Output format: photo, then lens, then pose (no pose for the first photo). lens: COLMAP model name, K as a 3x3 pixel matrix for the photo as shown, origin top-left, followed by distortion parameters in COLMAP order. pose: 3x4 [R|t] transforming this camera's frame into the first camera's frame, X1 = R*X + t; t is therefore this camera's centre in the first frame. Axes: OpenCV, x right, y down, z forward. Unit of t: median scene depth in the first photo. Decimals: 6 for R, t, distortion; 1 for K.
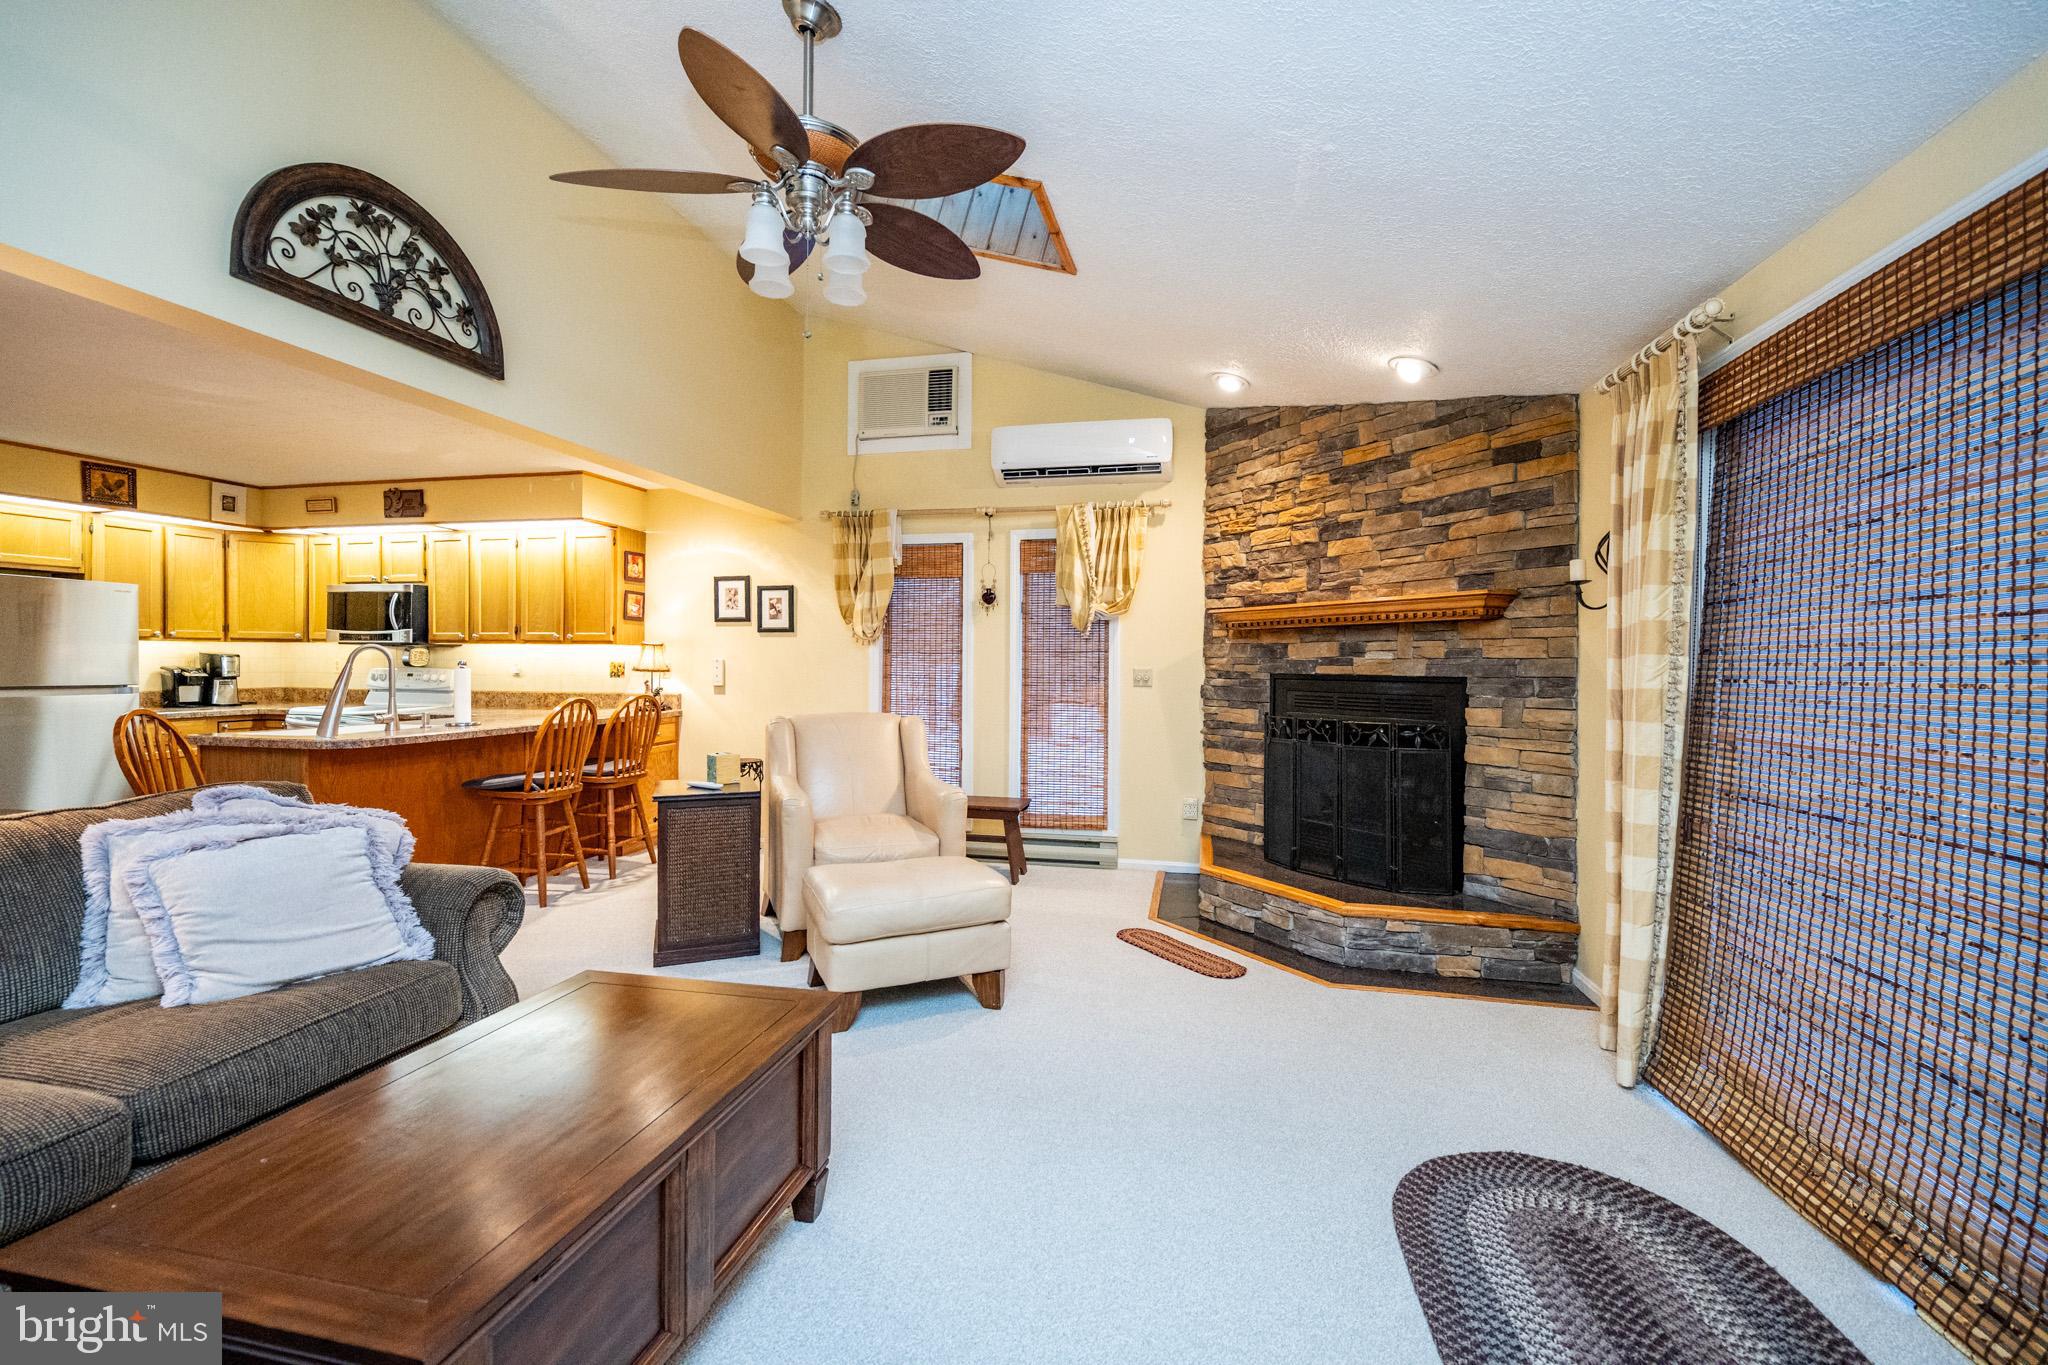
lens RADIAL K [[804.8, 0, 1012.0], [0, 804.8, 691.0], [0, 0, 1]] dist [-0.007079, 0.001620]
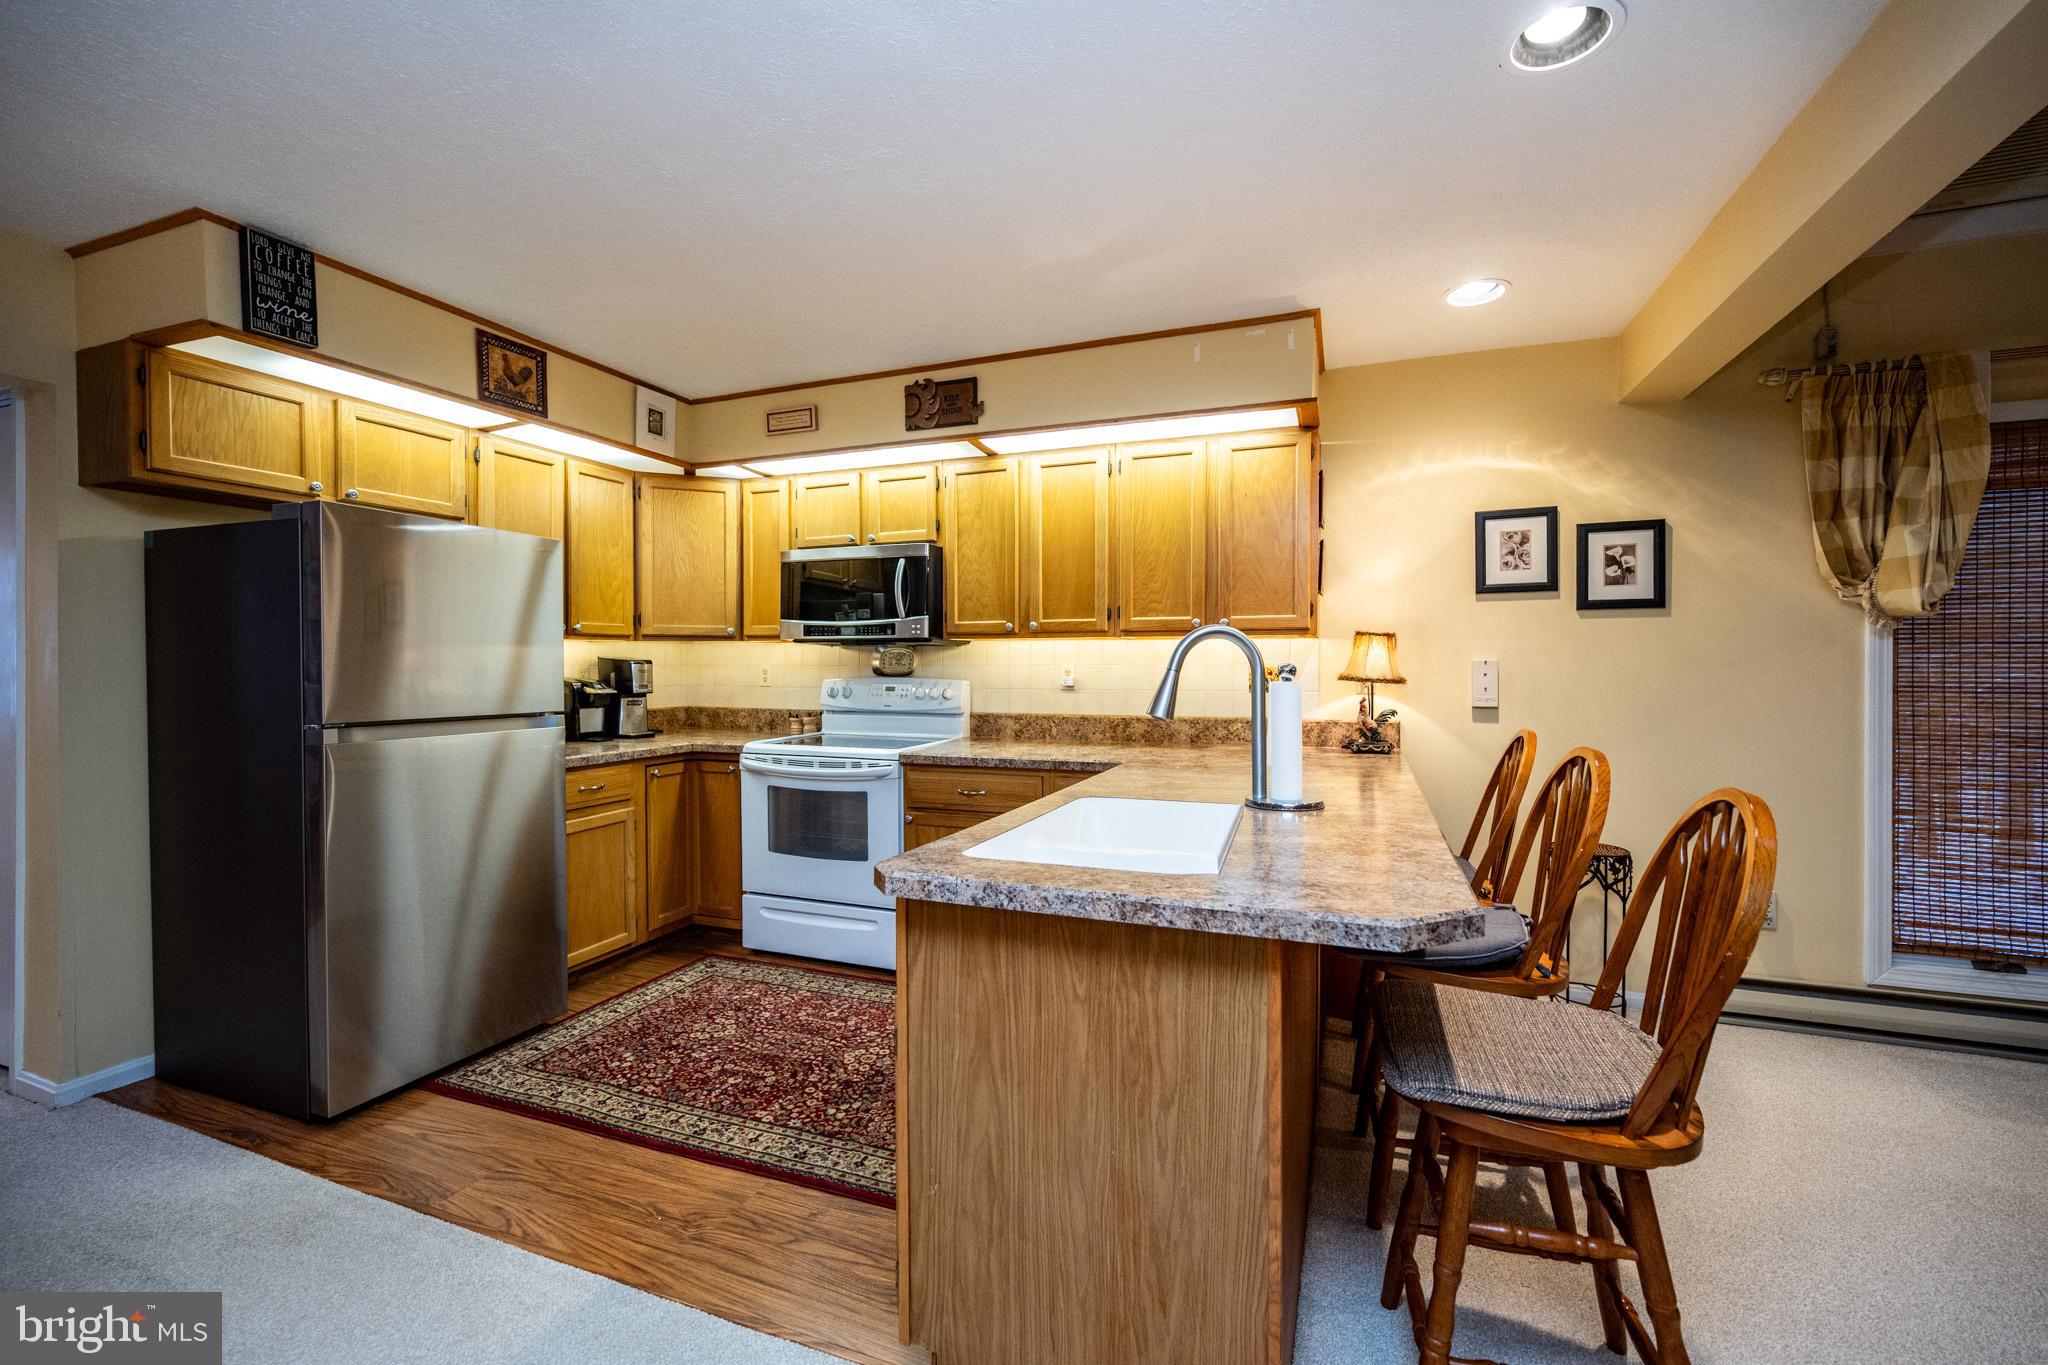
lens RADIAL K [[804.8, 0, 1094.8], [0, 804.8, 673.9], [0, 0, 1]] dist [-0.007079, 0.001620]
pose [[0.993646, -0.007687, -0.112287, -0.620132], [0.005120, 0.999719, -0.023131, -0.019531], [0.112433, 0.022409, 0.993407, 0.452828]]
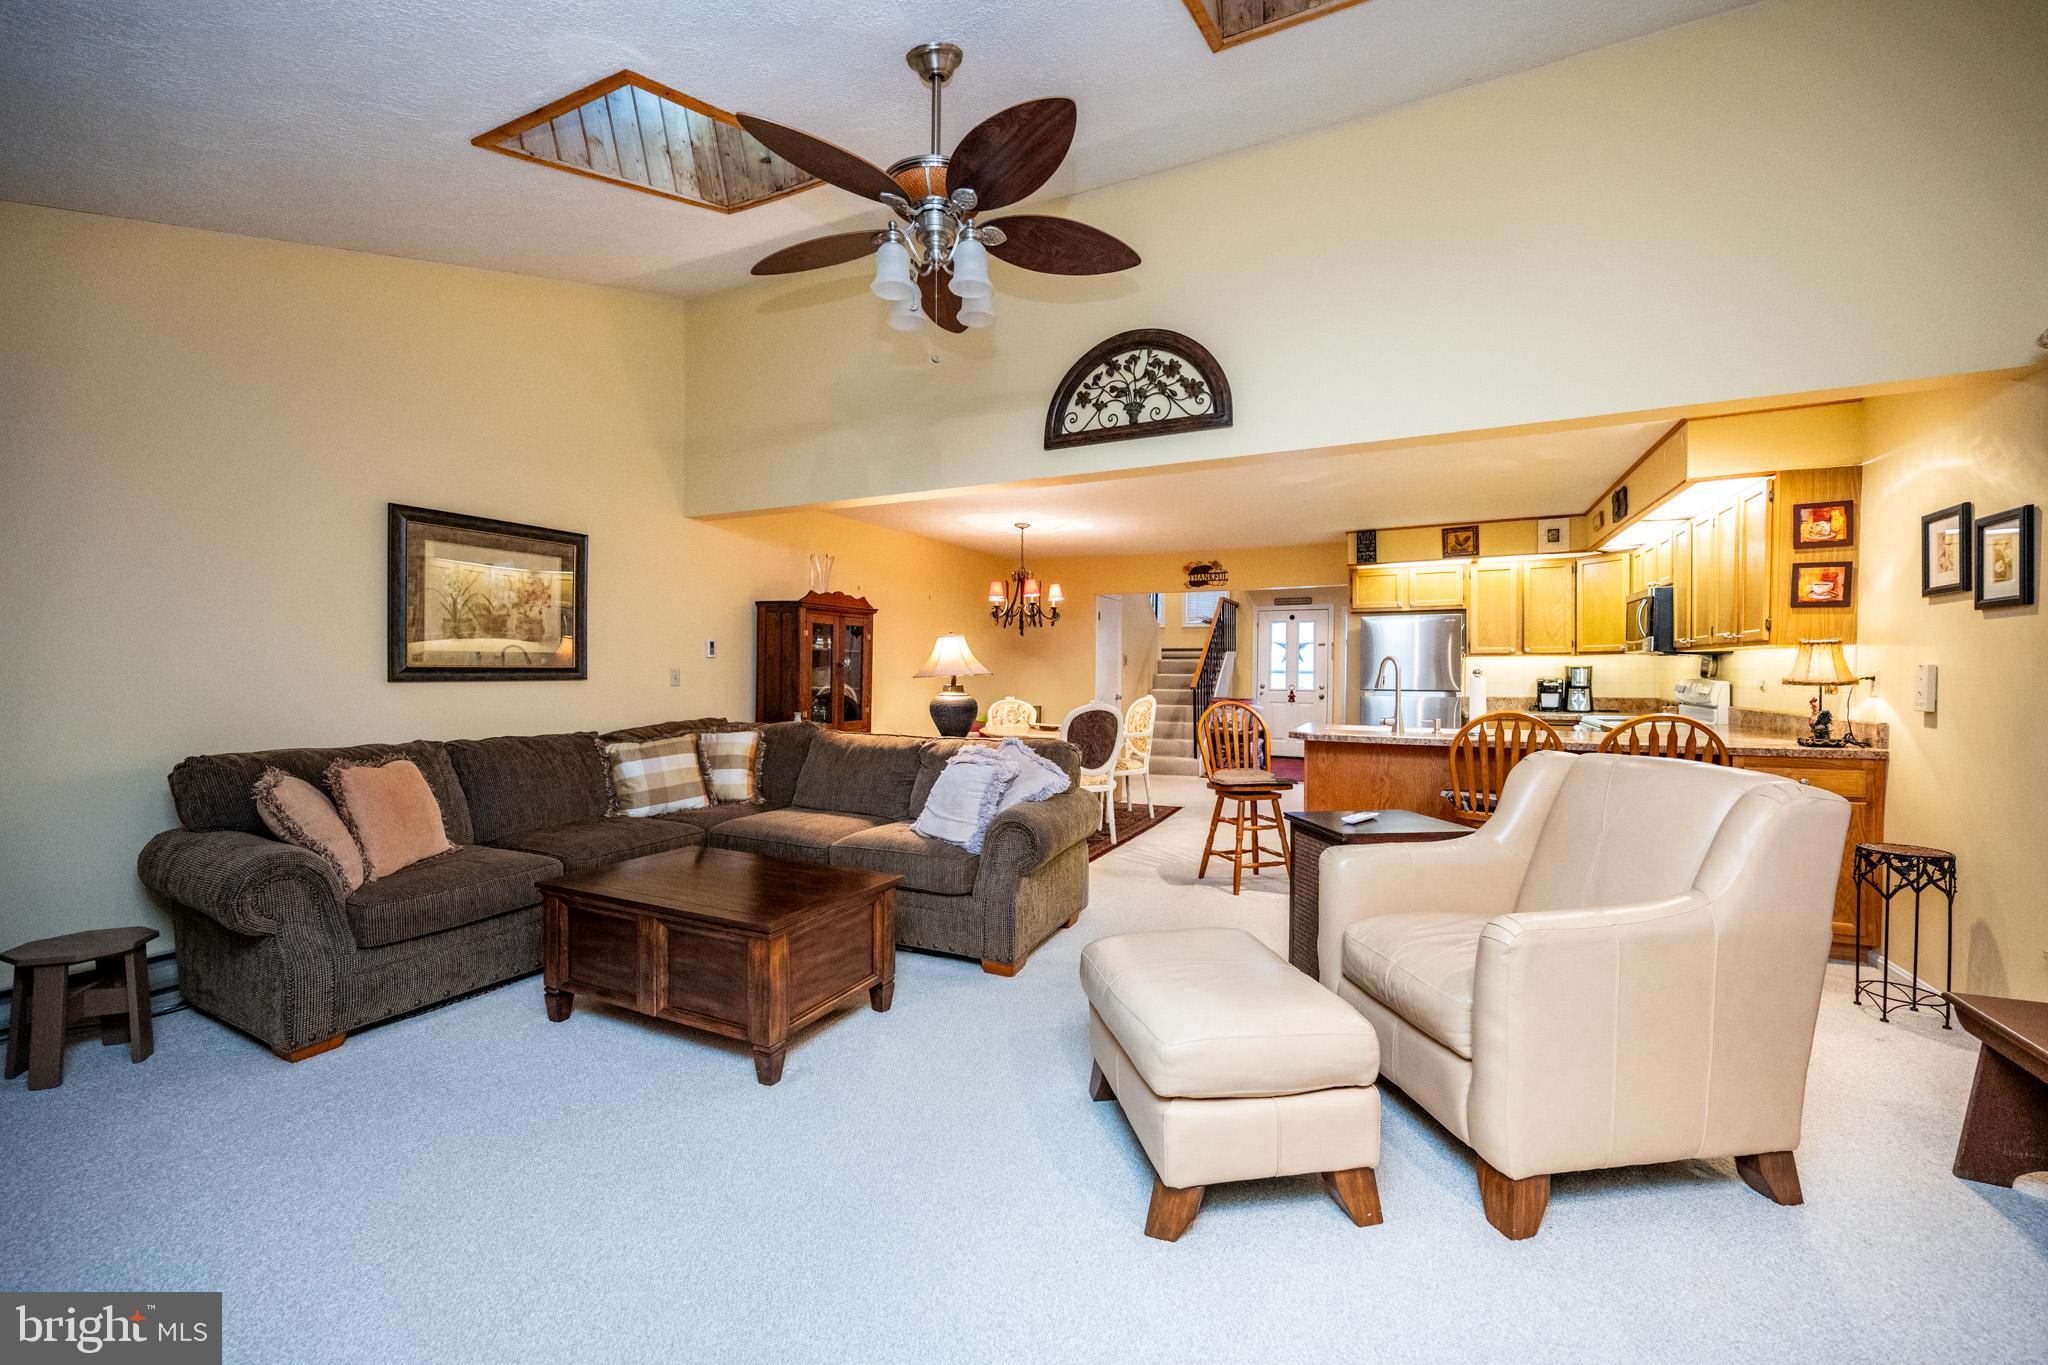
lens RADIAL K [[804.8, 0, 1038.4], [0, 804.8, 681.4], [0, 0, 1]] dist [-0.007079, 0.001620]
pose [[-0.178087, 0.003947, -0.984007, 0.313588], [-0.034829, 0.999340, 0.010312, -0.012578], [0.983398, 0.036108, -0.177832, 0.538991]]
